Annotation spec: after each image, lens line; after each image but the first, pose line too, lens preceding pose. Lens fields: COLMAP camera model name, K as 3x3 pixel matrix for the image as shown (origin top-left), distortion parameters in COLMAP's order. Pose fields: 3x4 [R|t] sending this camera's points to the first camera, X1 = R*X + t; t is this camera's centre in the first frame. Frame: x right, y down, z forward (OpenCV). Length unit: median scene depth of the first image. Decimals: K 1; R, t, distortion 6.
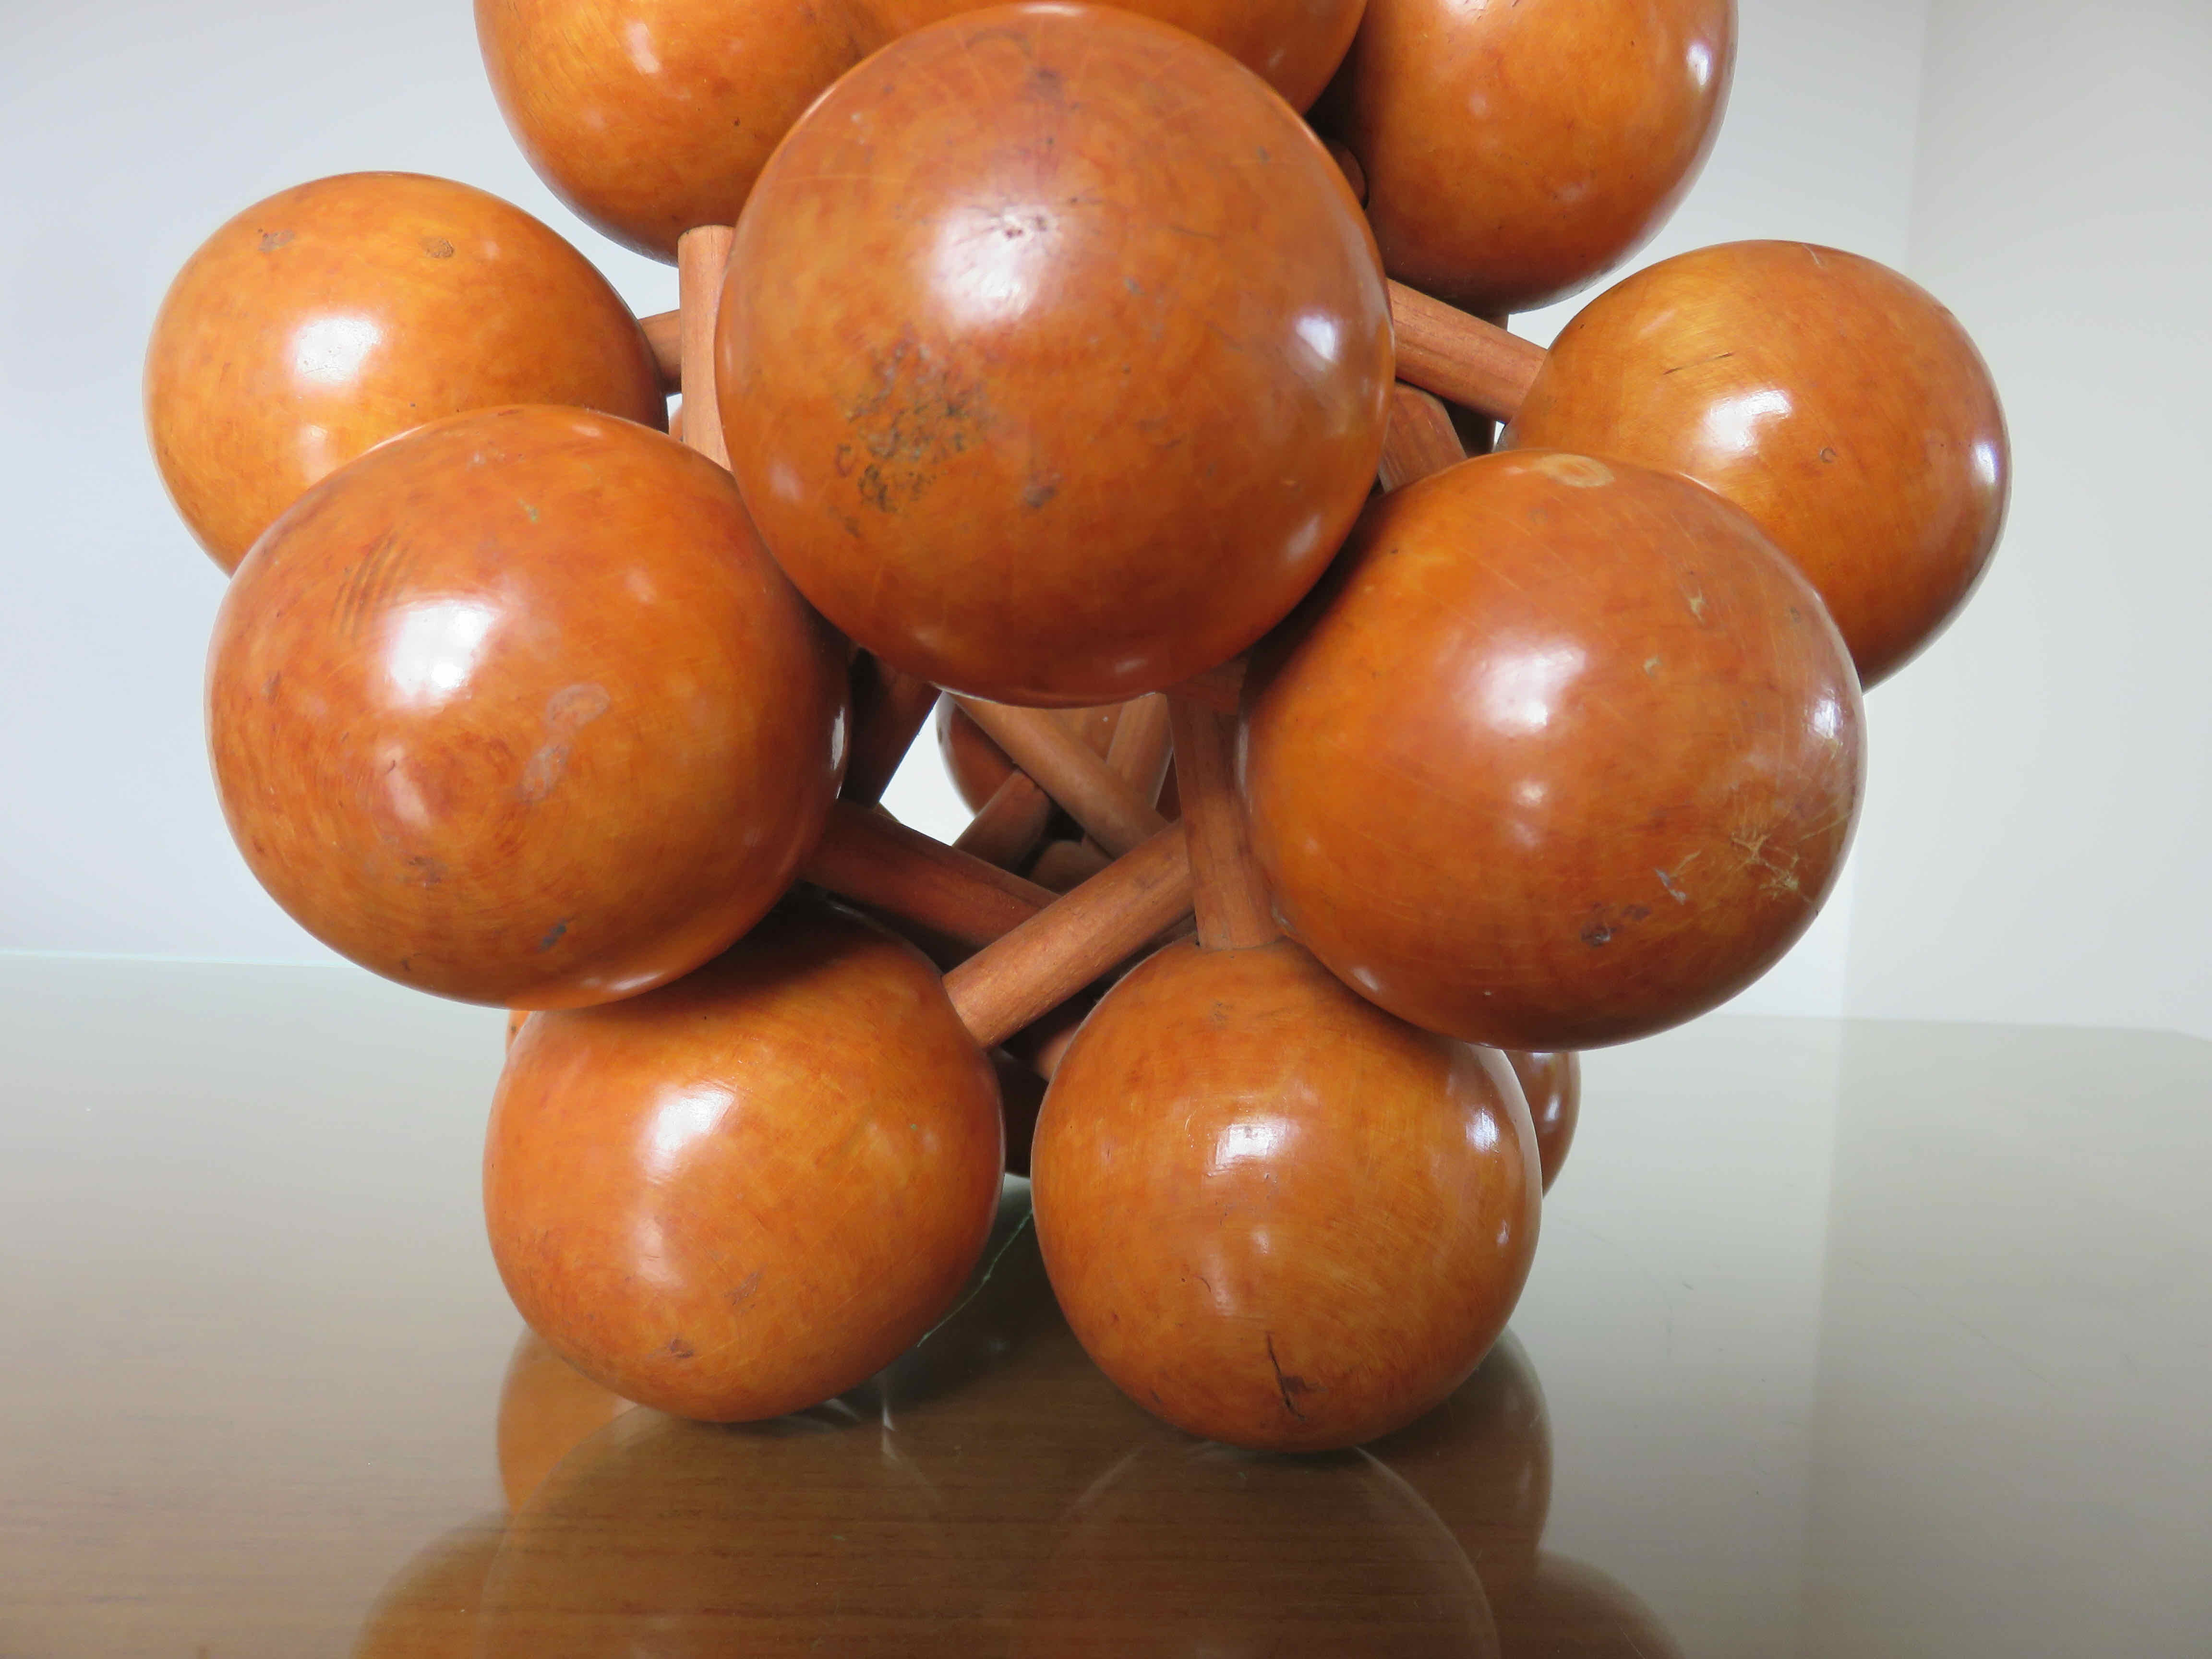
lens RADIAL K [[1634.5, 0, 1106.0], [0, 1634.5, 829.5], [0, 0, 1]] dist [0.038636, -0.002663]
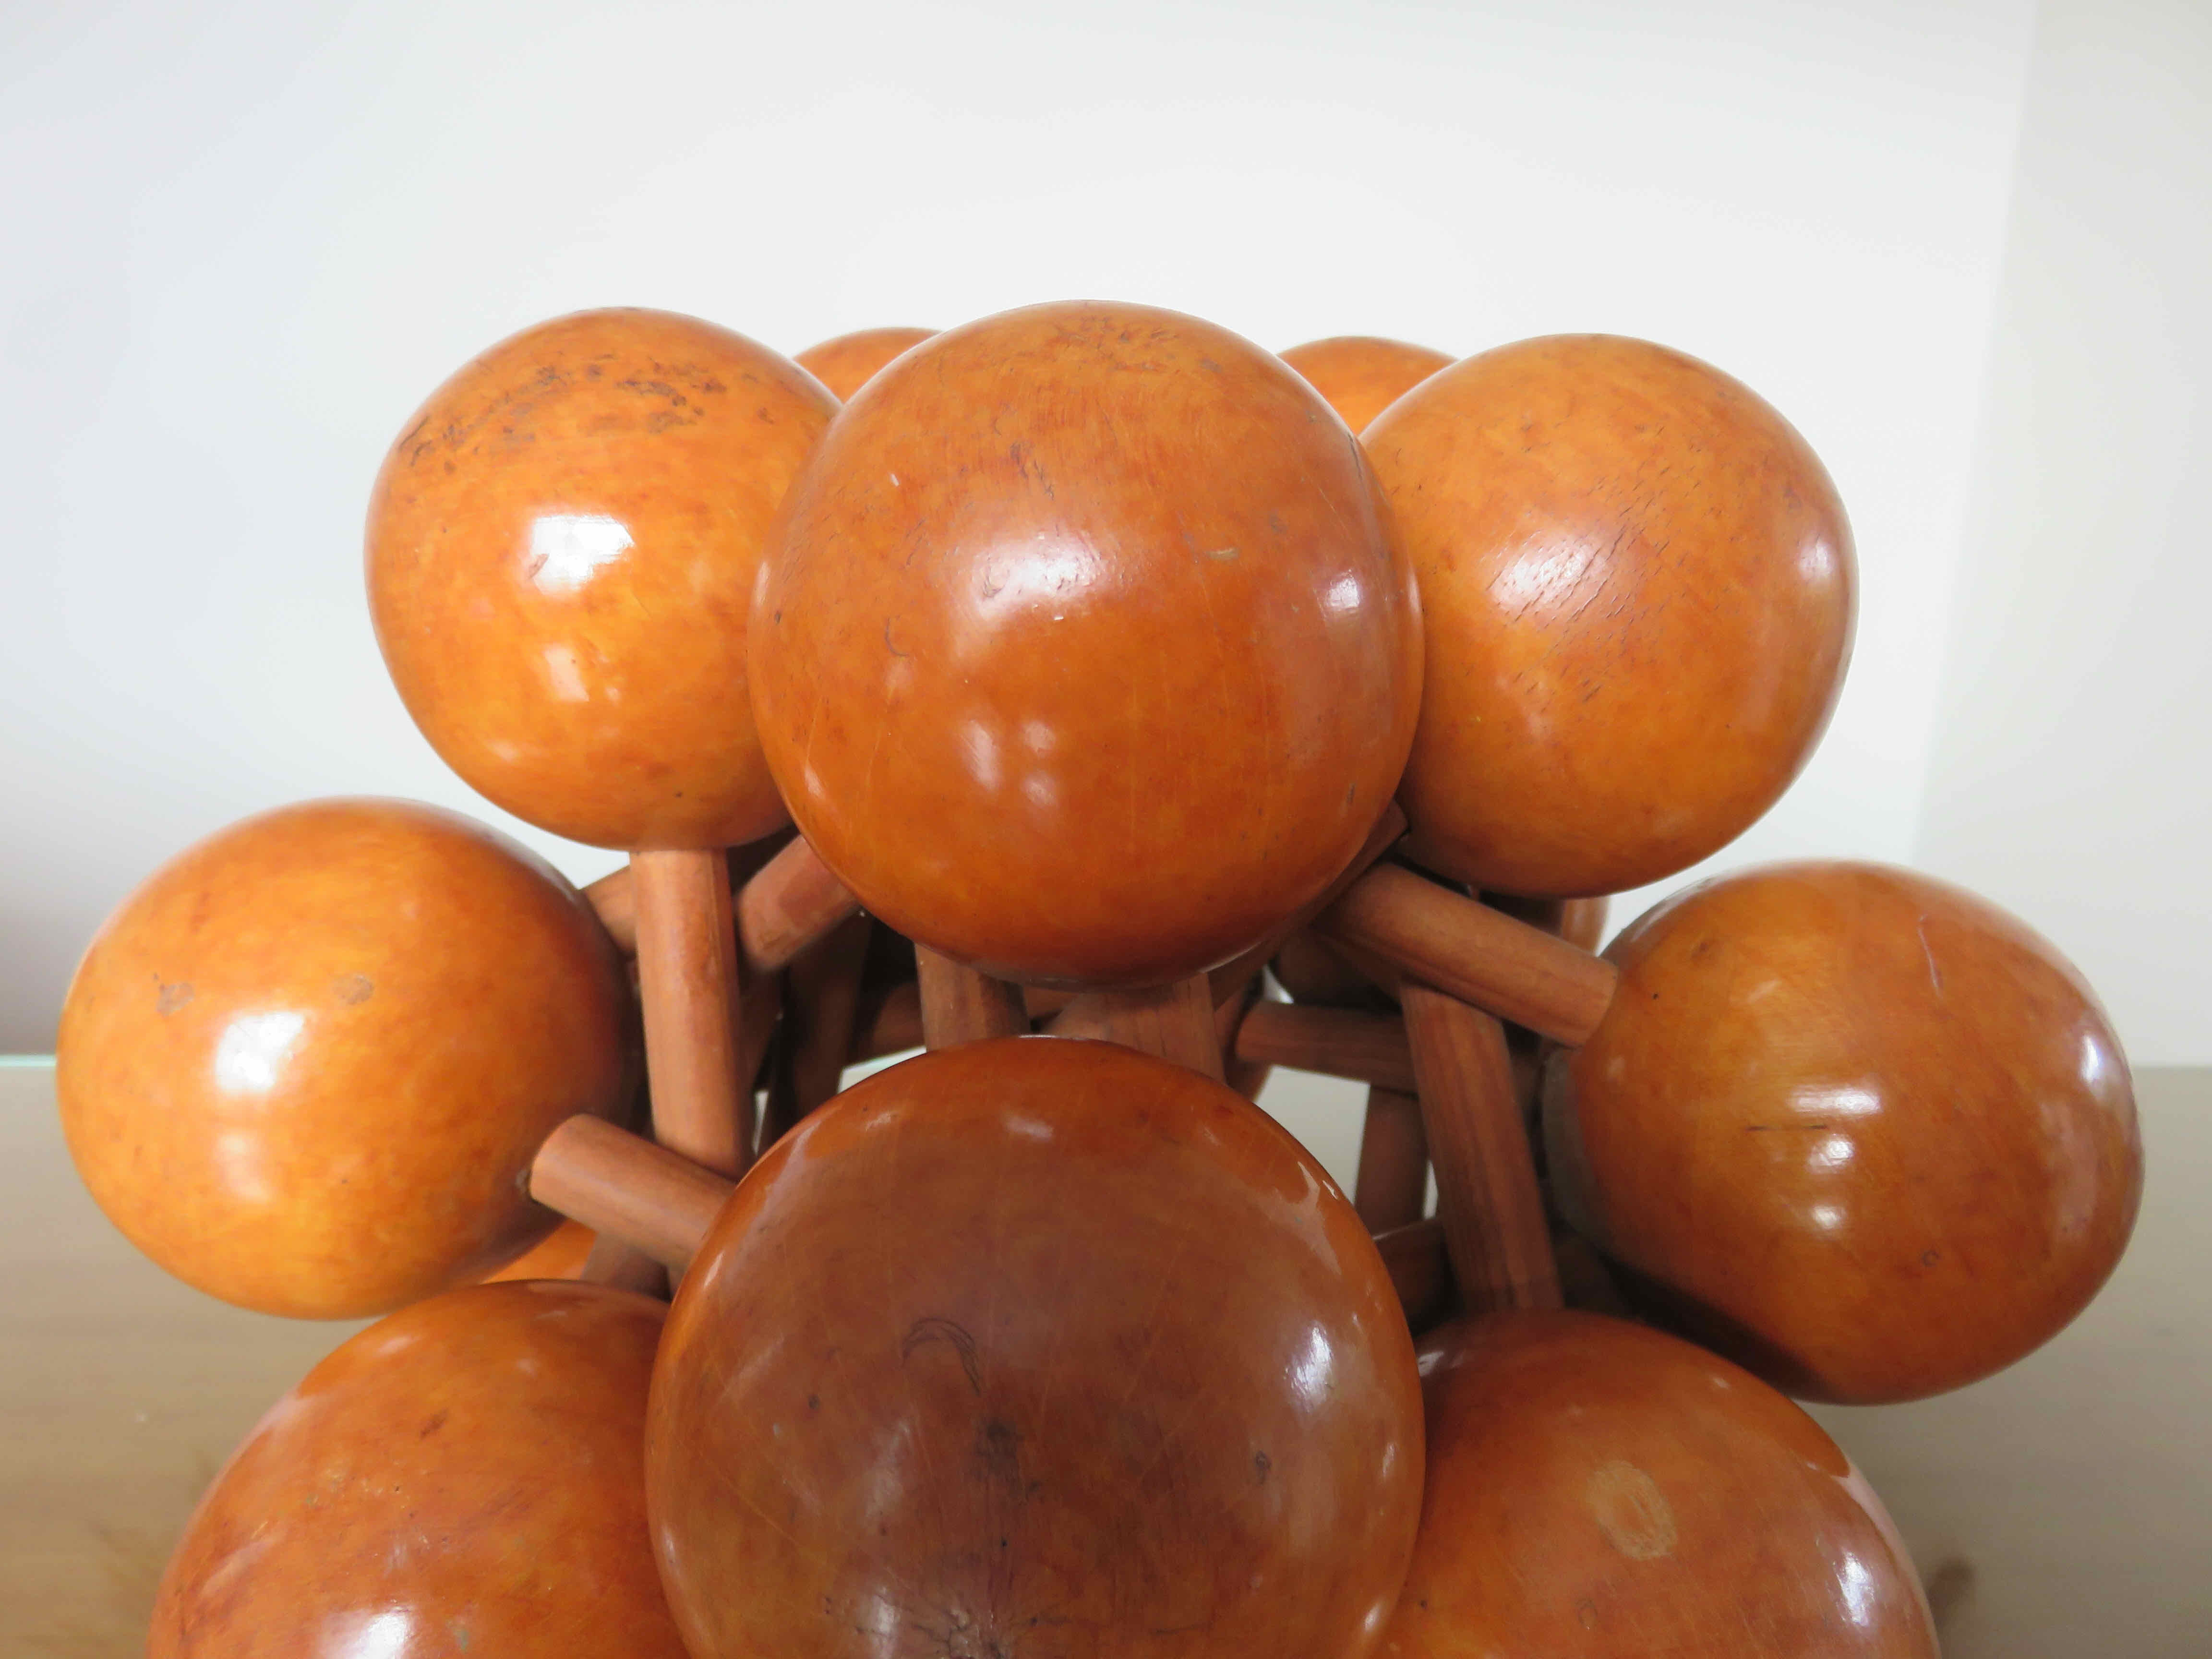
lens RADIAL K [[1634.5, 0, 1106.0], [0, 1634.5, 829.5], [0, 0, 1]] dist [0.038636, -0.002663]
pose [[0.999007, -0.014330, -0.042193, 0.038574], [0.023526, 0.973773, 0.226300, -0.628471], [0.037843, -0.227068, 0.973143, 0.172378]]
